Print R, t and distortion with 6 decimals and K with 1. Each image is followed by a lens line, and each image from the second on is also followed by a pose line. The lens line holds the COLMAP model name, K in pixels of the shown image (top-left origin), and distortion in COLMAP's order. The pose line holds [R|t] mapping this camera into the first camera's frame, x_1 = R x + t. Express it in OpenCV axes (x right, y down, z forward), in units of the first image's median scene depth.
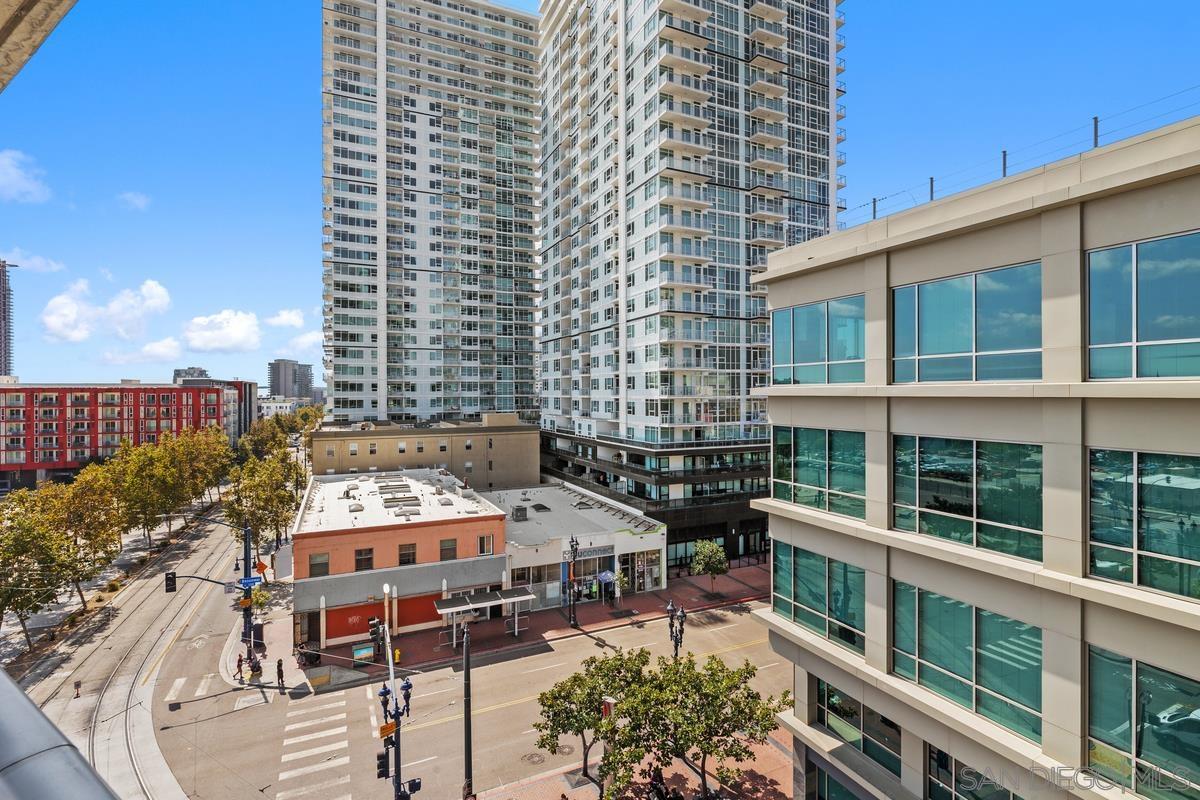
lens RADIAL K [[566.4, 0, 599.9], [0, 566.4, 393.1], [0, 0, 1]] dist [-0.001026, 0.000691]
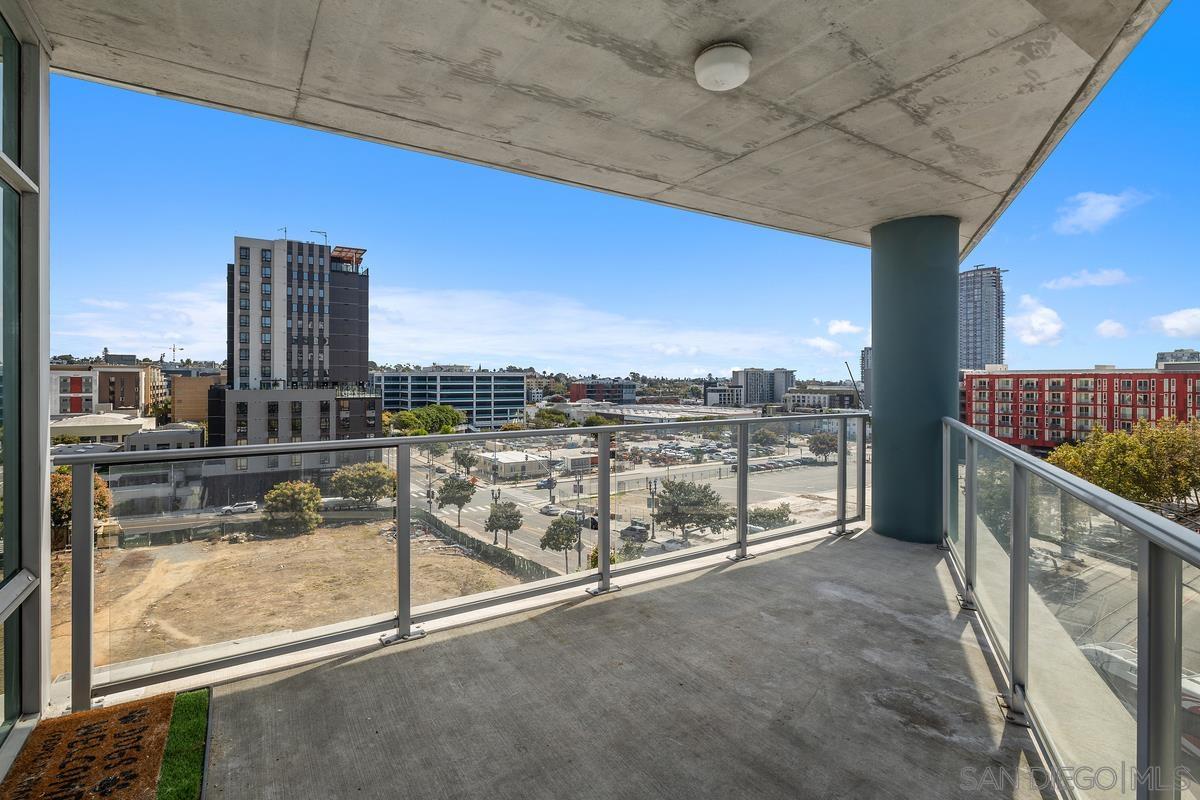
lens RADIAL K [[564.5, 0, 601.6], [0, 564.5, 380.1], [0, 0, 1]] dist [-0.005304, 0.000304]
pose [[0.145663, 0.004661, -0.989323, 0.024566], [-0.002951, 0.999986, 0.004277, 0.000858], [0.989330, 0.002297, 0.145675, -0.021457]]
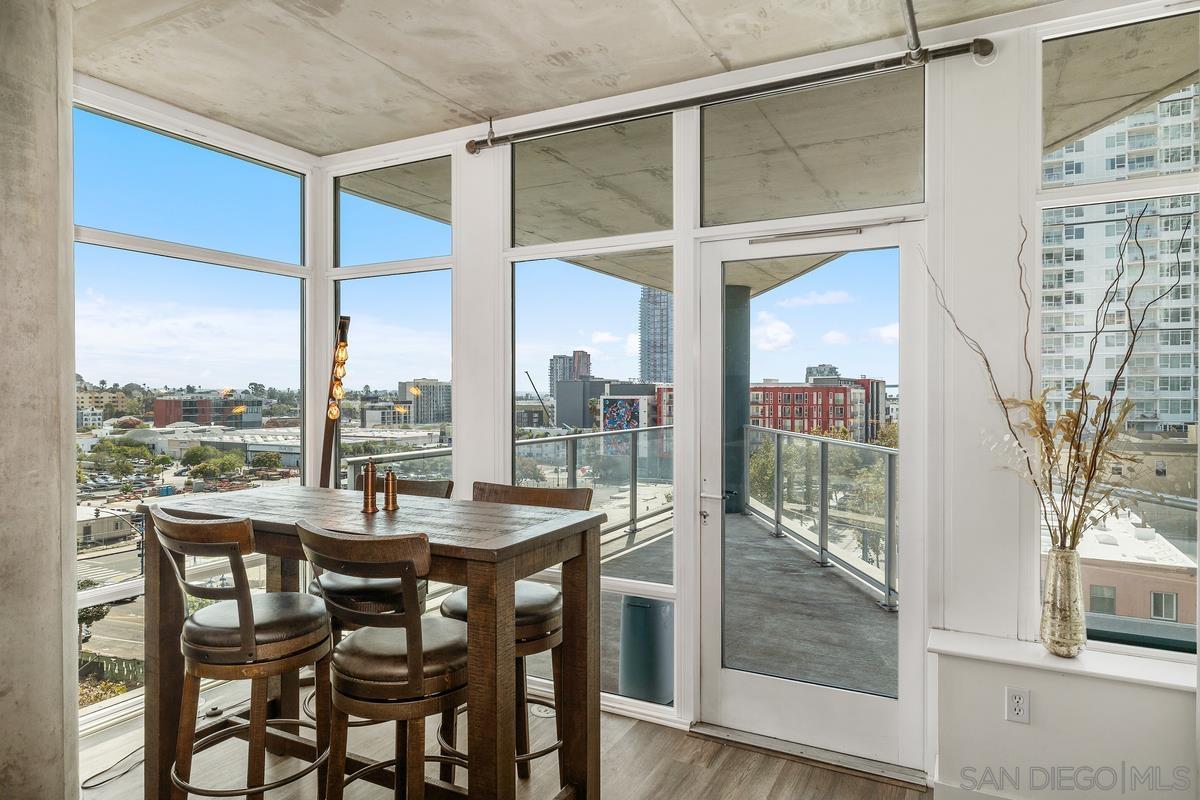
lens RADIAL K [[724.2, 0, 602.7], [0, 724.2, 394.5], [0, 0, 1]] dist [-0.002490, 0.000339]
pose [[0.606418, 0.005017, -0.795130, 0.041260], [-0.003370, 0.999987, 0.003739, 0.000134], [0.795139, 0.000412, 0.606427, -0.052659]]
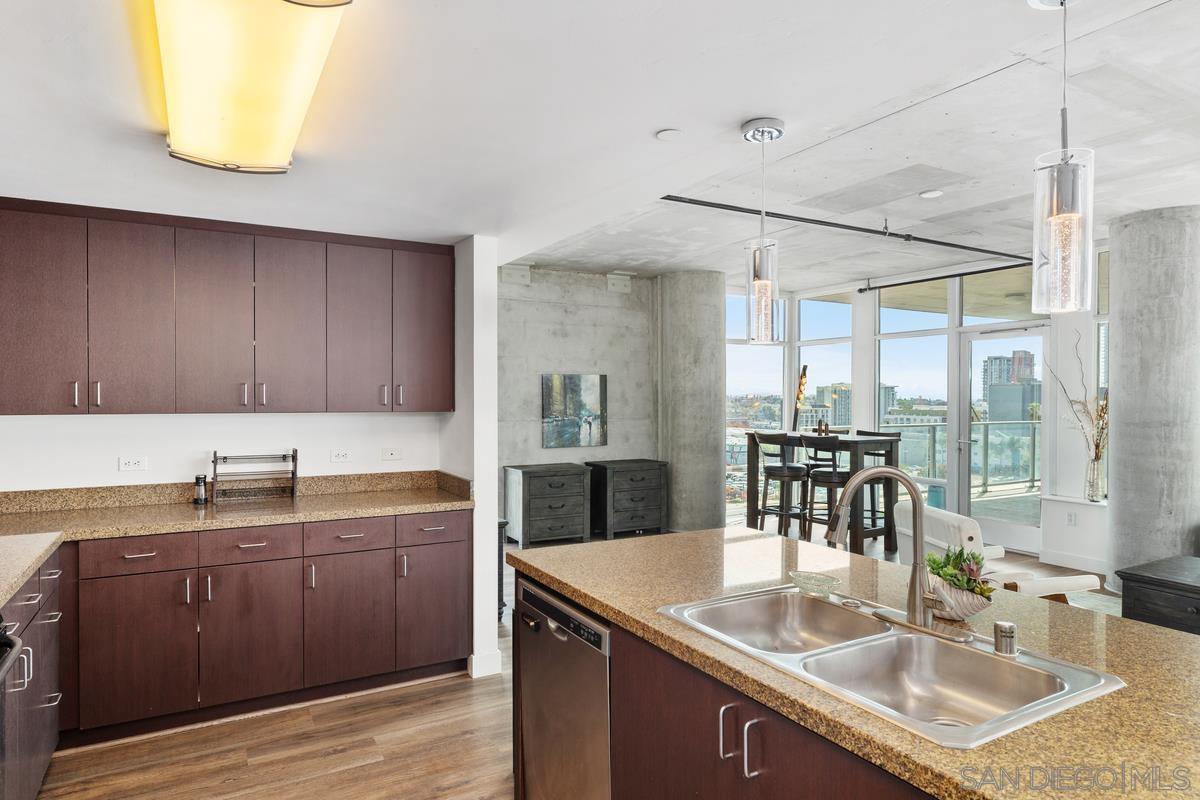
lens RADIAL K [[706.8, 0, 608.8], [0, 706.8, 404.8], [0, 0, 1]] dist [-0.002708, 0.000649]
pose [[0.091161, 0.015395, -0.995717, 0.085021], [-0.005217, 0.999874, 0.014982, 0.000032], [0.995823, 0.003829, 0.091229, -0.071312]]
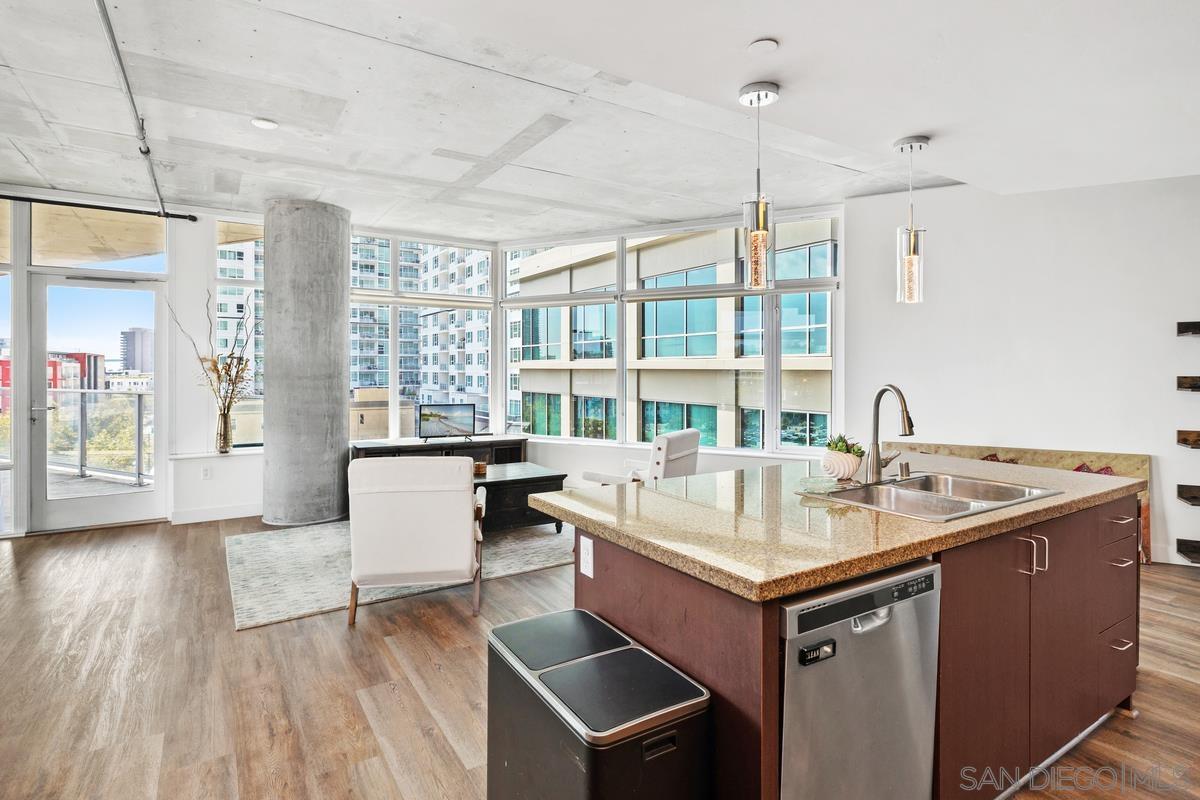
lens RADIAL K [[614.9, 0, 597.6], [0, 614.9, 369.2], [0, 0, 1]] dist [0.001609, 0.000781]
pose [[0.991690, 0.005011, 0.128551, 0.057020], [-0.004981, 0.999987, -0.000561, 0.001128], [-0.128552, -0.000084, 0.991703, -0.083915]]
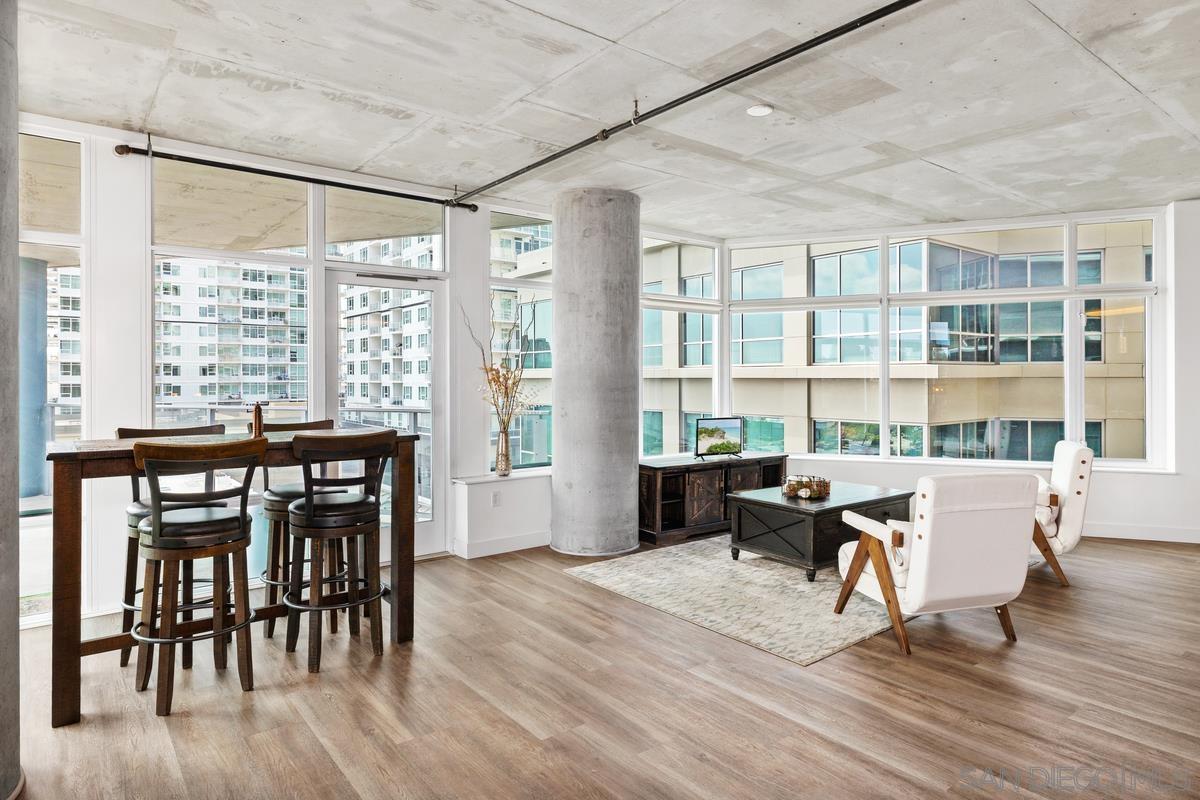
lens RADIAL K [[692.8, 0, 600.2], [0, 692.8, 378.4], [0, 0, 1]] dist [0.001976, 0.000162]
pose [[0.973582, 0.000634, 0.228337, 0.026945], [-0.000514, 1.000000, -0.000585, 0.001123], [-0.228337, 0.000452, 0.973582, -0.079856]]
